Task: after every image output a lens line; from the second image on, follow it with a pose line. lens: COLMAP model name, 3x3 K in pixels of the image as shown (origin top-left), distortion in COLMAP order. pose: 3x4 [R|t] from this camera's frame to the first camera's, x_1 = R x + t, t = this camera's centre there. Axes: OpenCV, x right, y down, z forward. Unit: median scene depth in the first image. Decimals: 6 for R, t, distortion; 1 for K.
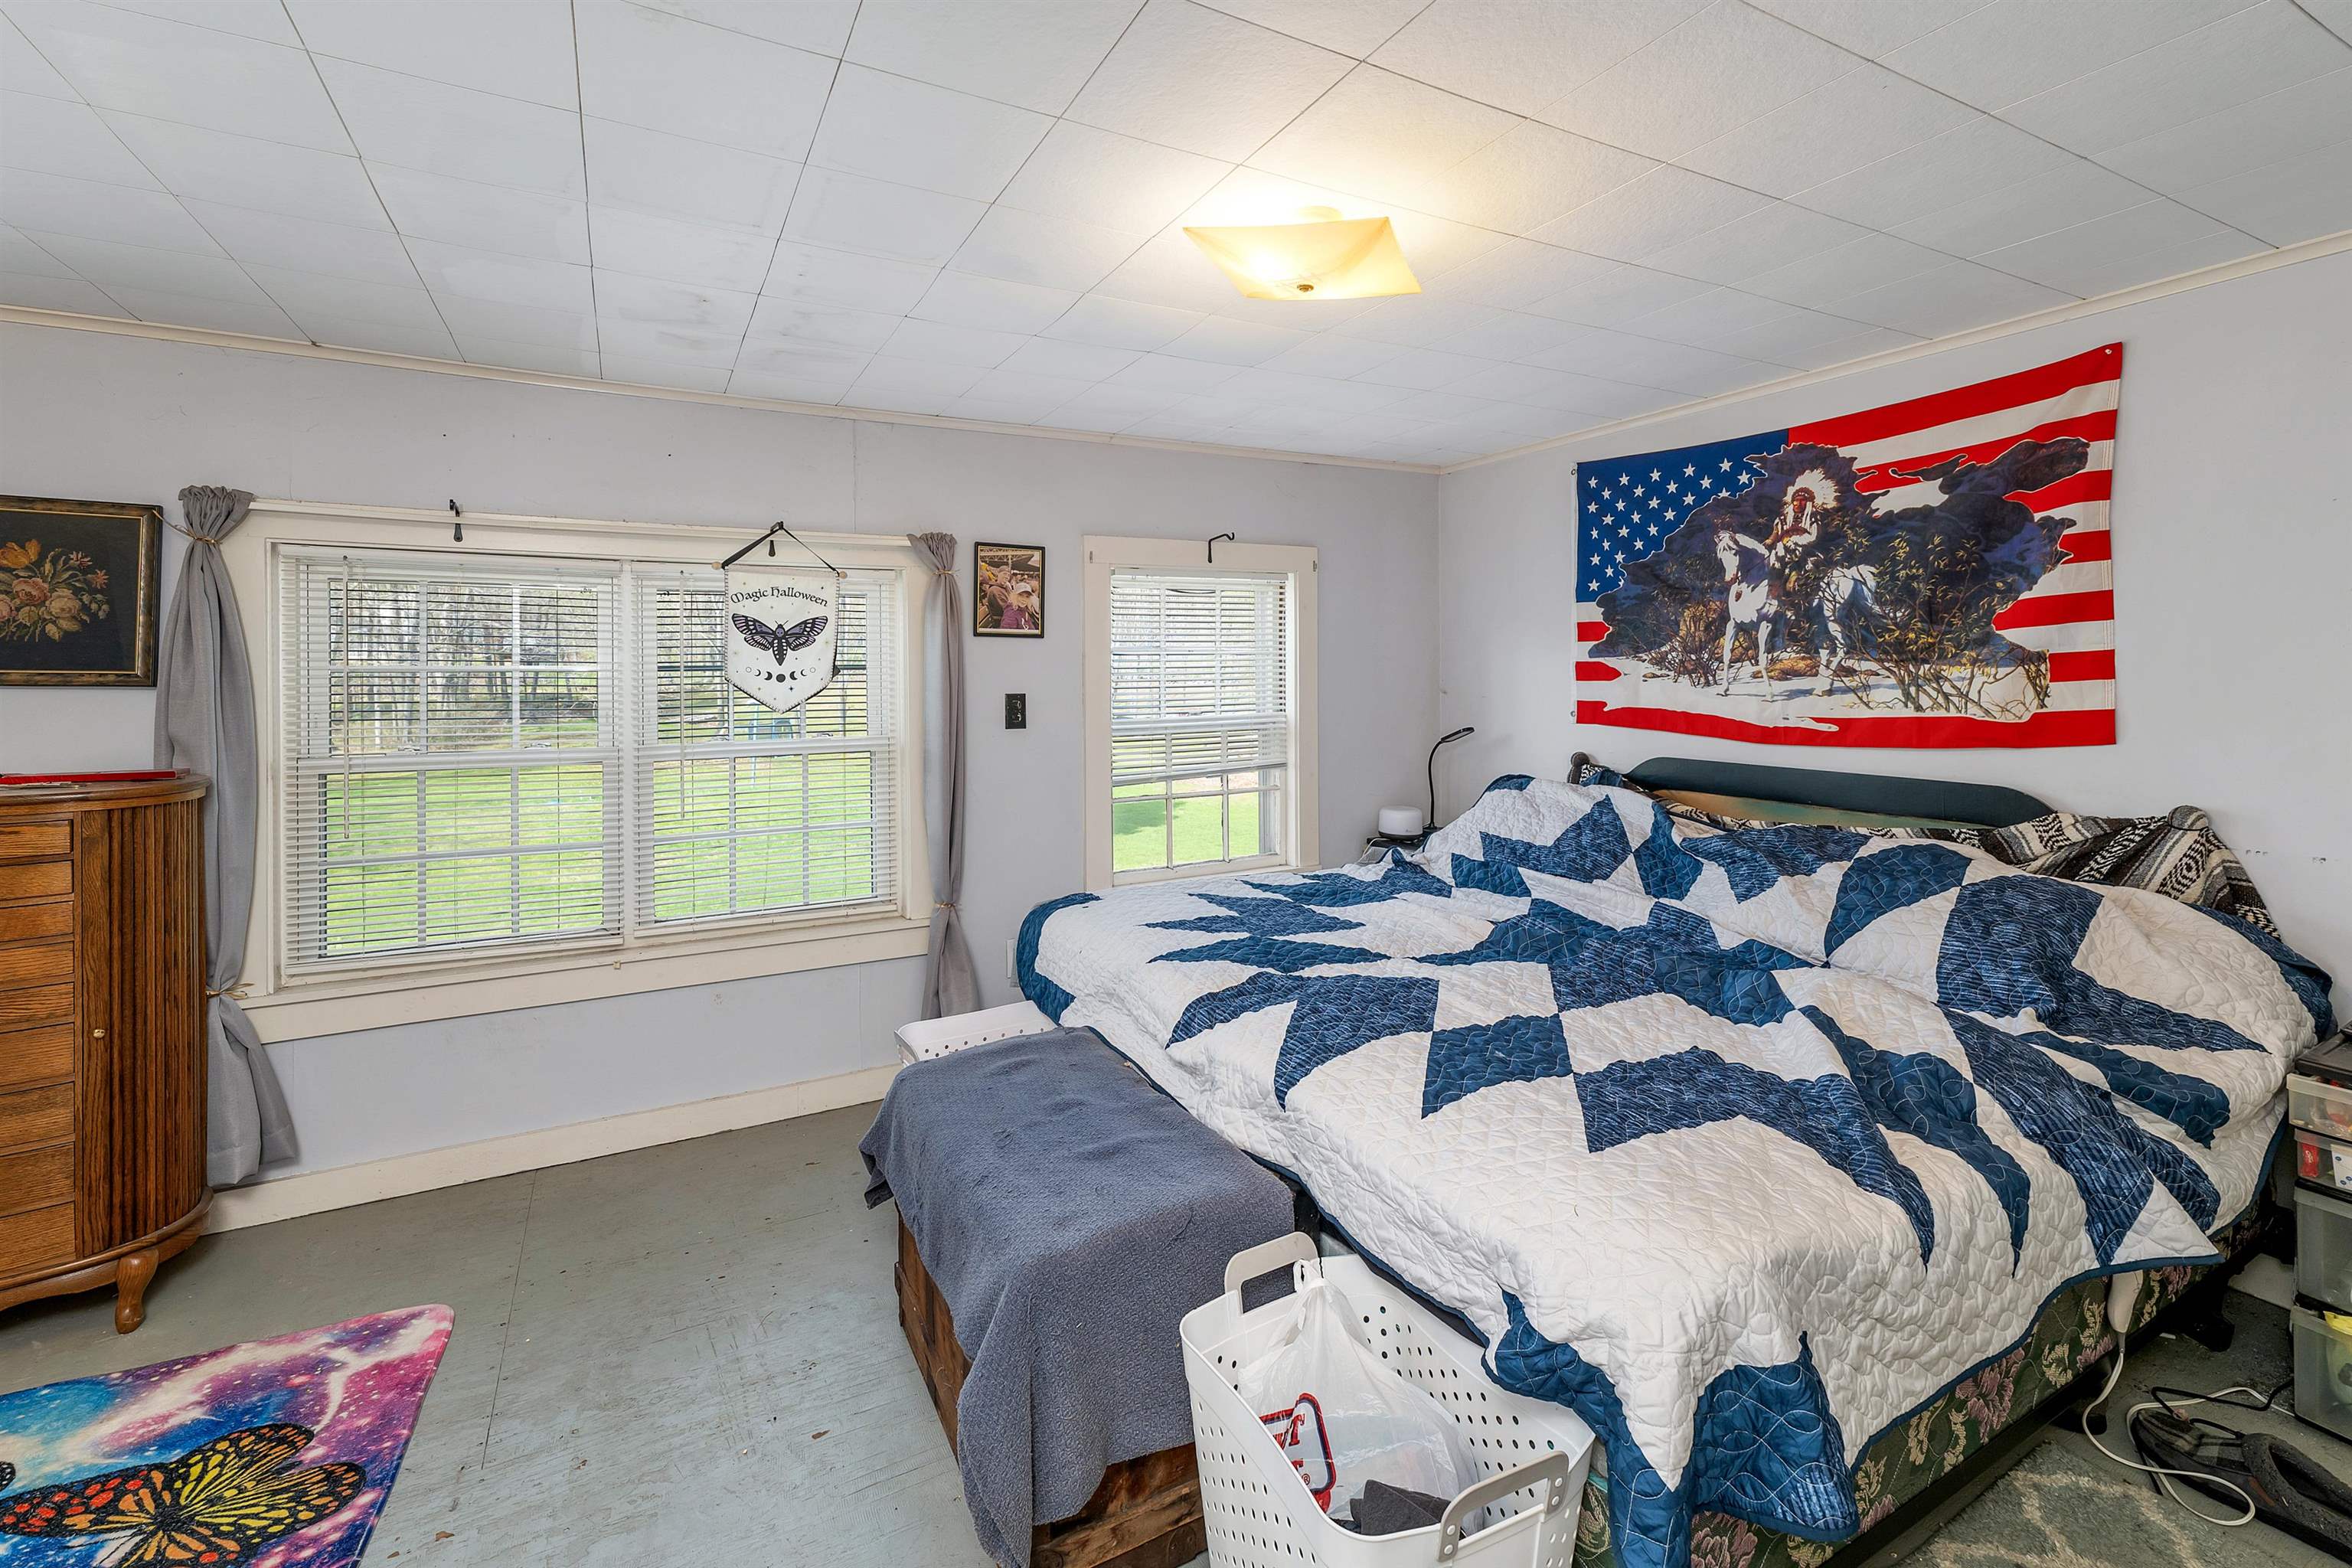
lens RADIAL K [[1013.4, 0, 1165.5], [0, 1013.4, 675.5], [0, 0, 1]] dist [-0.001085, -0.000047]
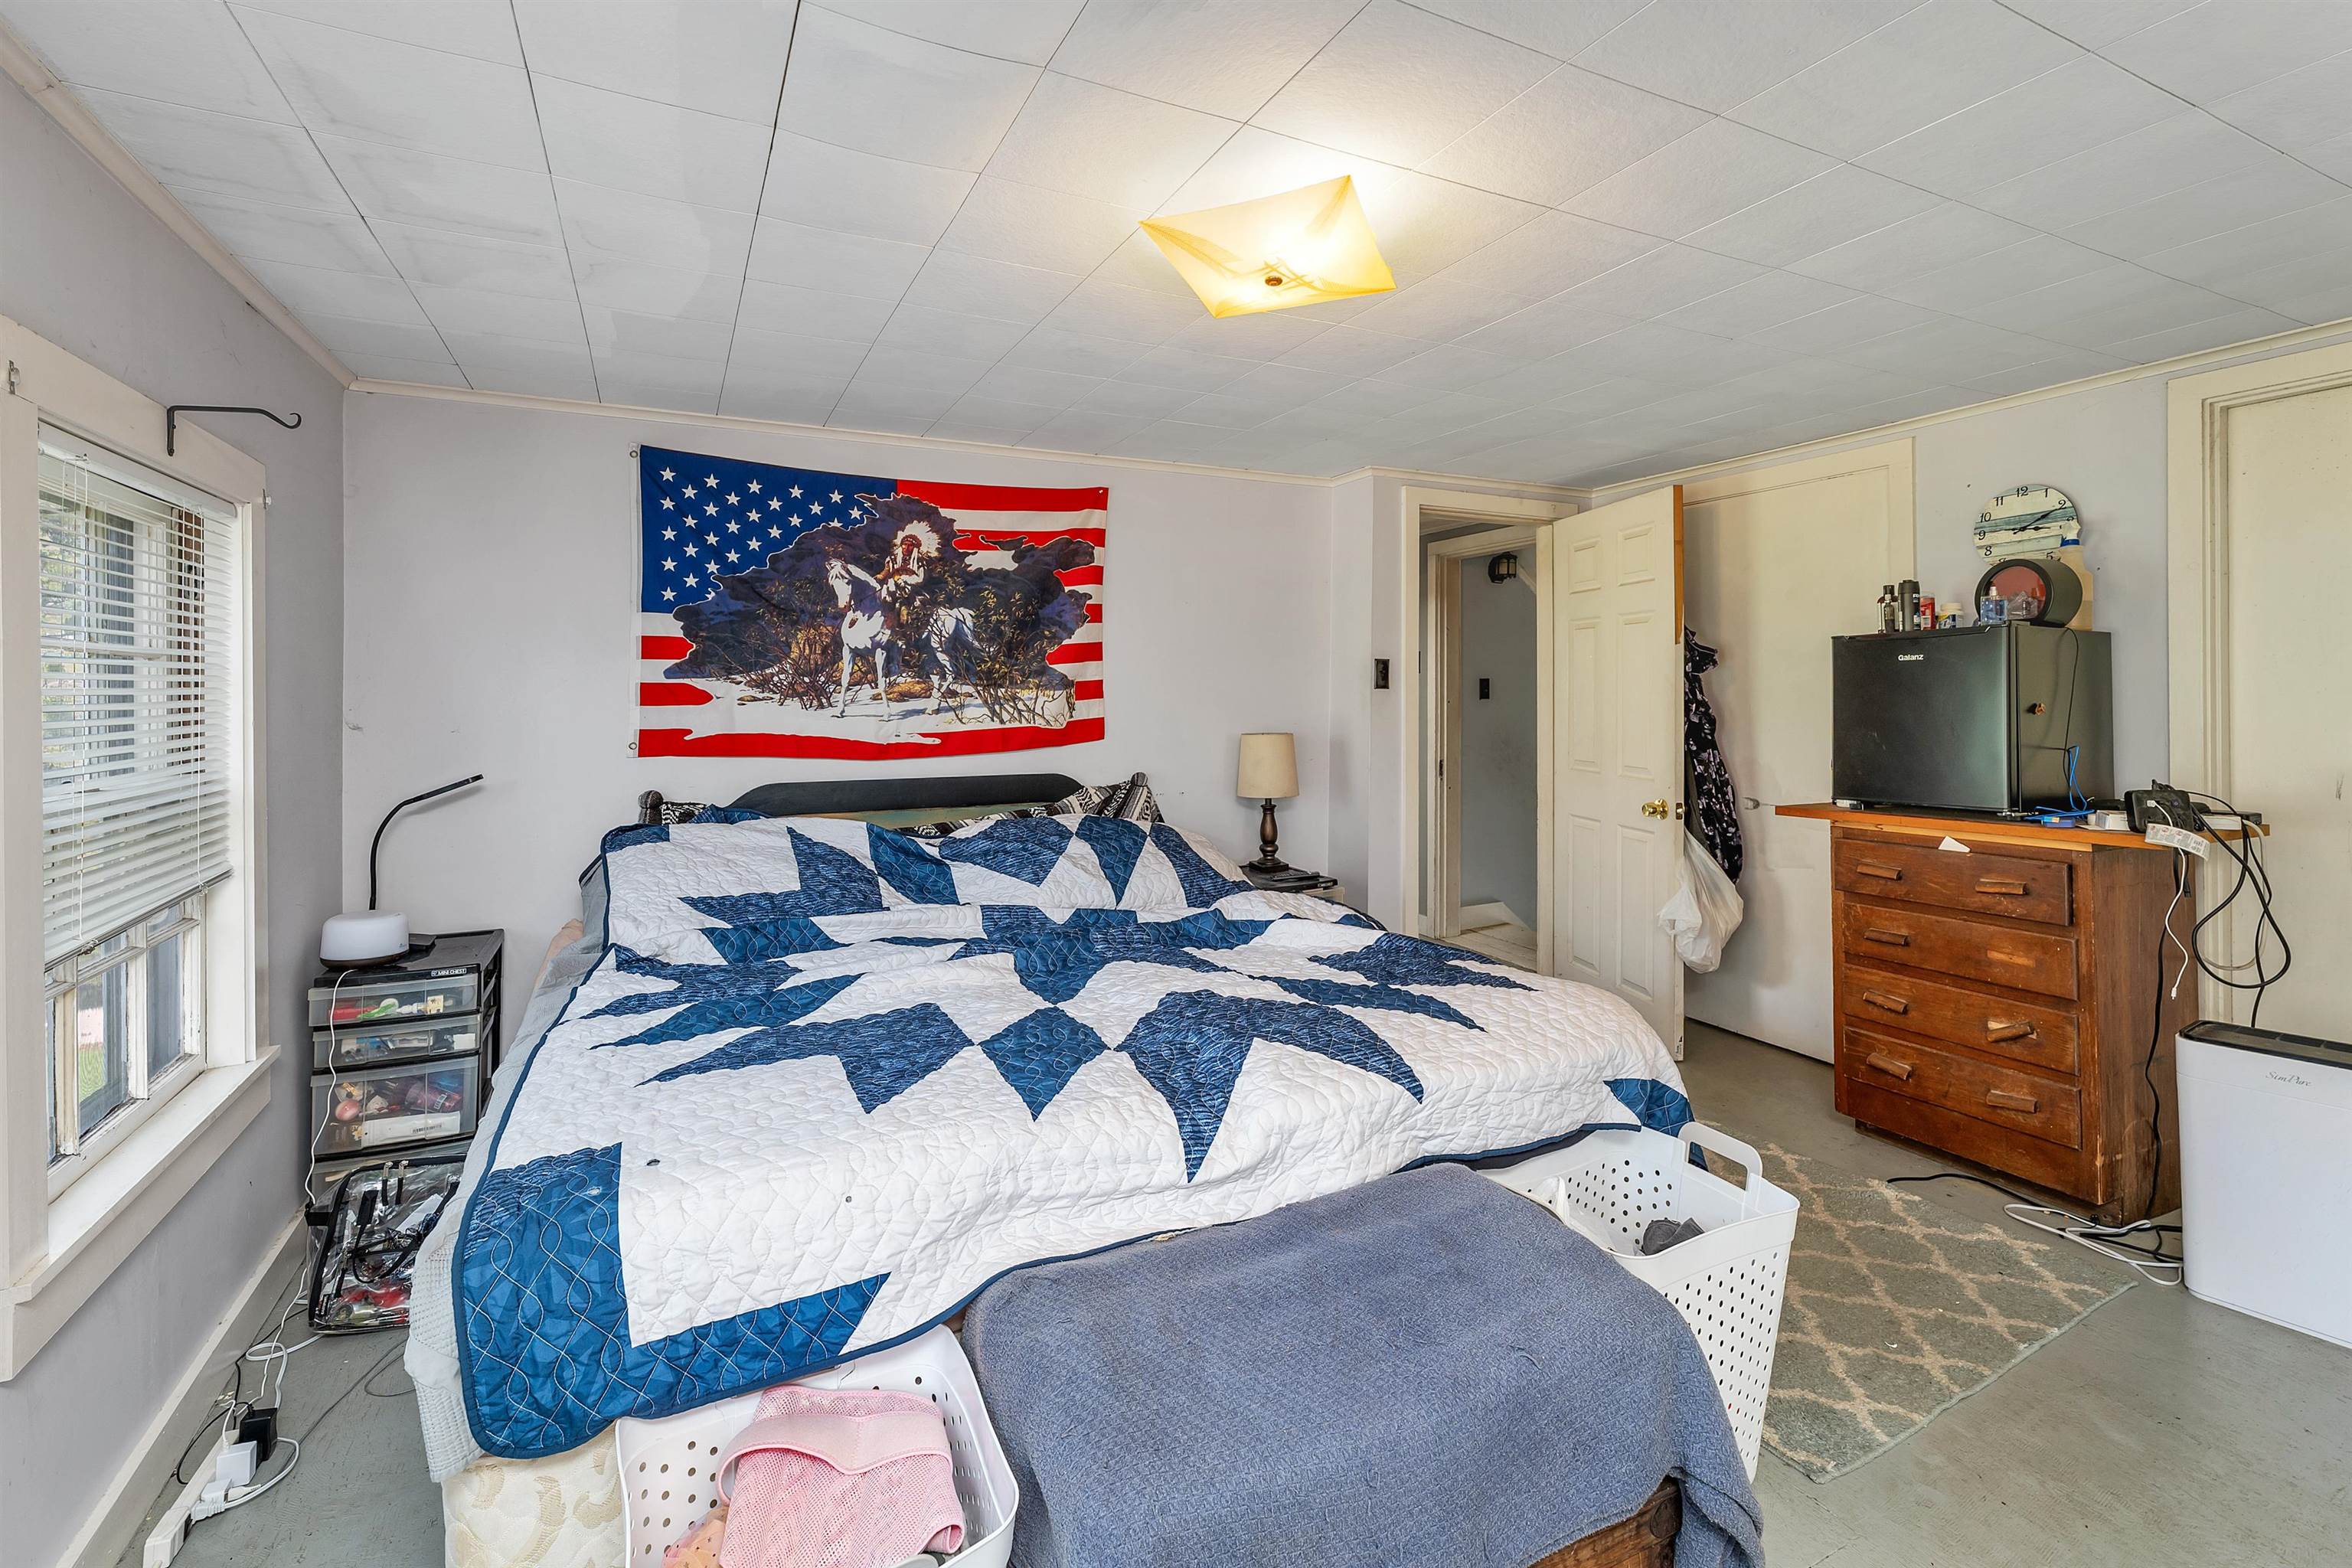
lens RADIAL K [[1013.0, 0, 1170.2], [0, 1013.0, 698.2], [0, 0, 1]] dist [-0.000059, 0.000218]
pose [[0.031613, 0.005002, 0.999488, -0.510164], [0.011812, 0.999916, -0.005377, 0.010486], [-0.999430, 0.011976, 0.031551, 0.666270]]
